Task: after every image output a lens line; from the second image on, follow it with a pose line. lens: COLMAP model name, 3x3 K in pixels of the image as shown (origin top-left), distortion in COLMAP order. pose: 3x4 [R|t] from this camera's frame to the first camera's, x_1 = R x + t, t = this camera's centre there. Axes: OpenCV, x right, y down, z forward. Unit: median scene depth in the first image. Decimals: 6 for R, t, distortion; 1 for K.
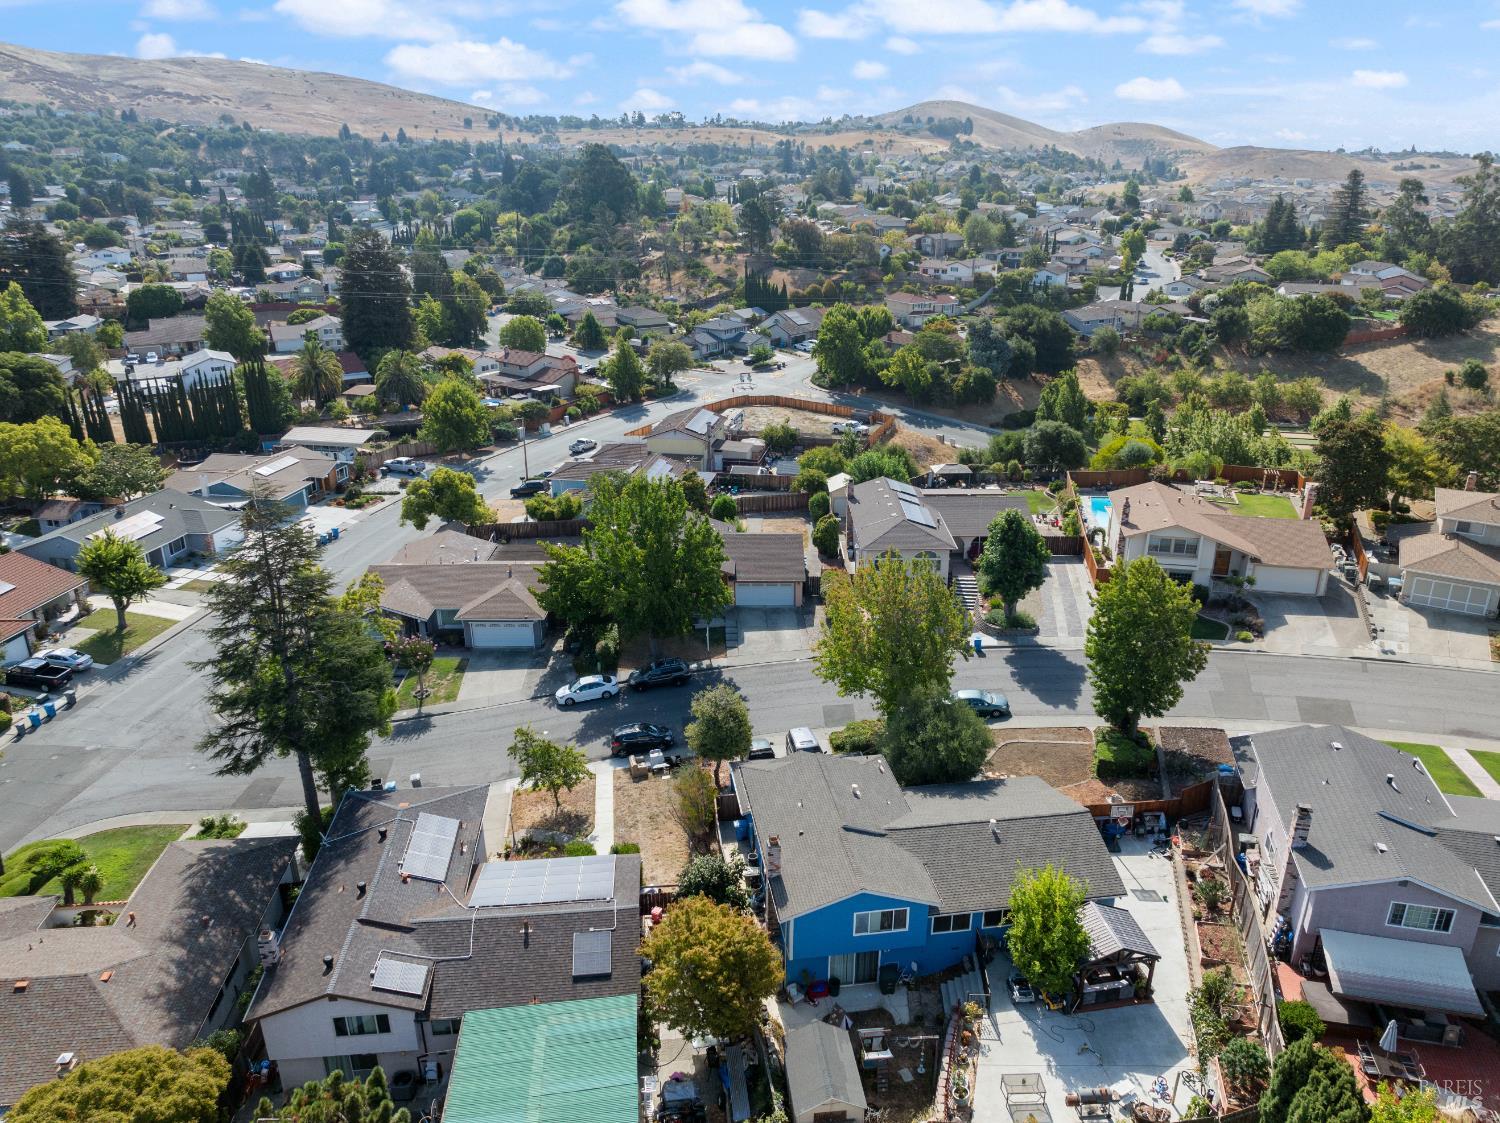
lens RADIAL K [[1040.9, 0, 750.7], [0, 1040.9, 579.2], [0, 0, 1]] dist [-0.040048, 0.000873]
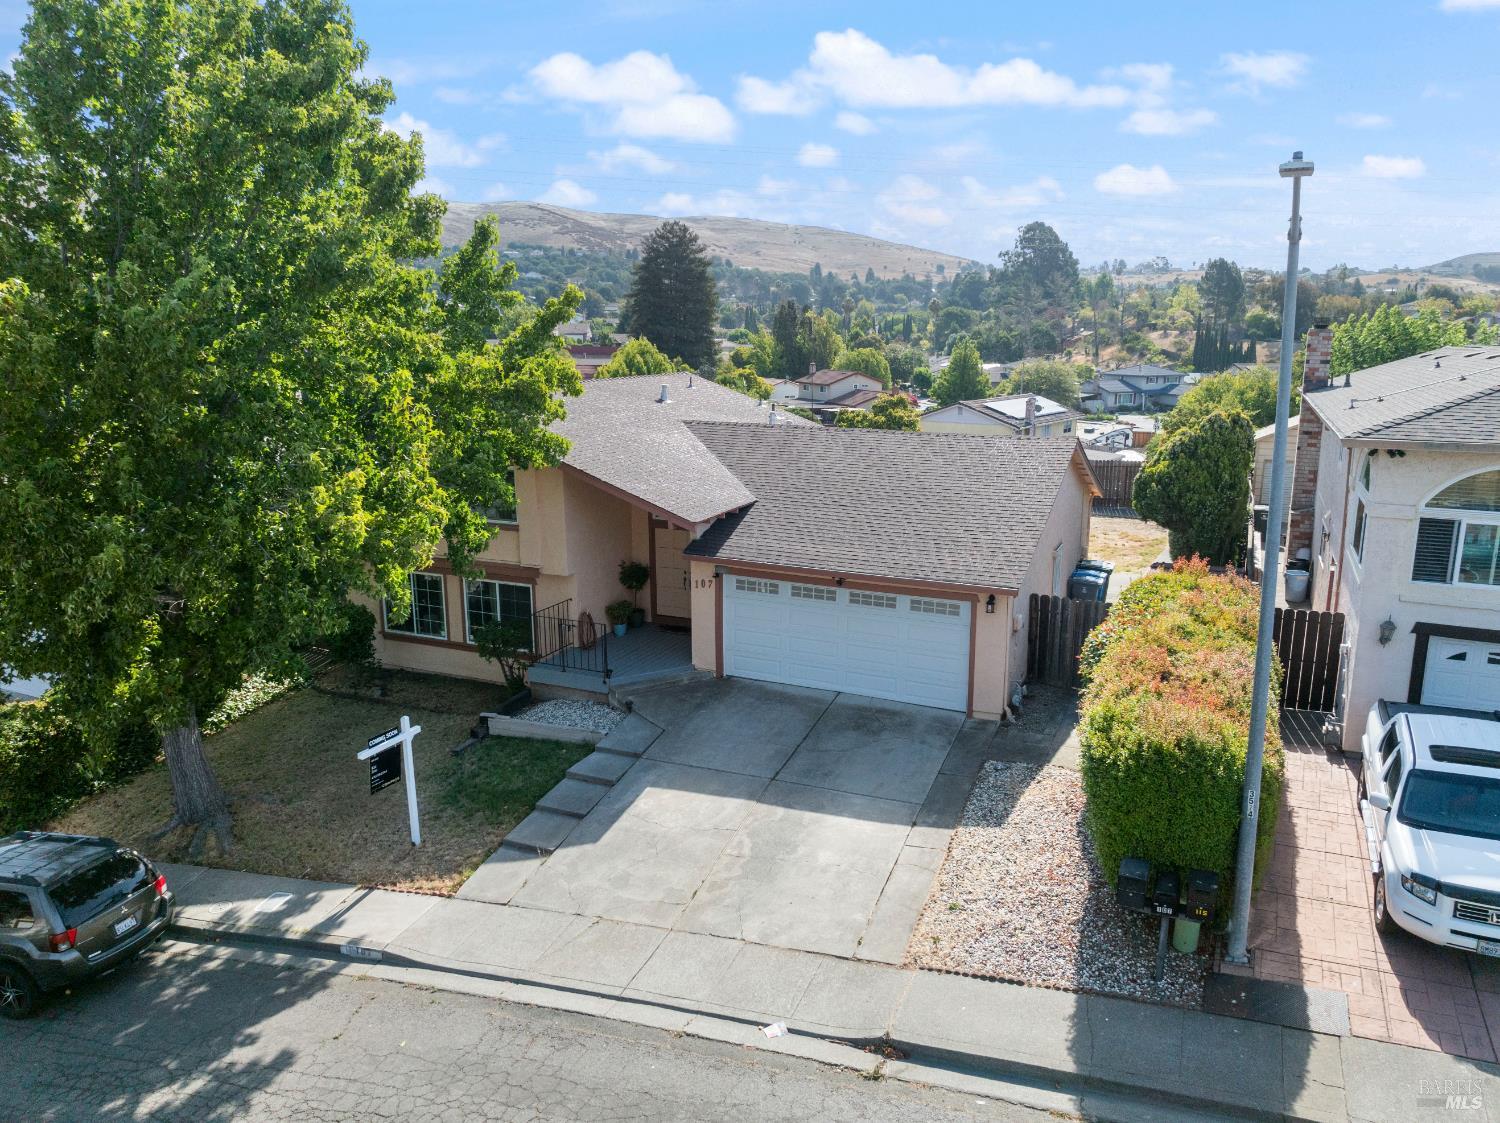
lens RADIAL K [[1056.6, 0, 750.0], [0, 1056.6, 561.5], [0, 0, 1]] dist [-0.039242, 0.004941]
pose [[0.906713, 0.093755, -0.411195, 0.038497], [-0.161097, 0.978040, -0.132231, 0.013485], [0.389768, 0.186138, 0.901906, 0.343625]]
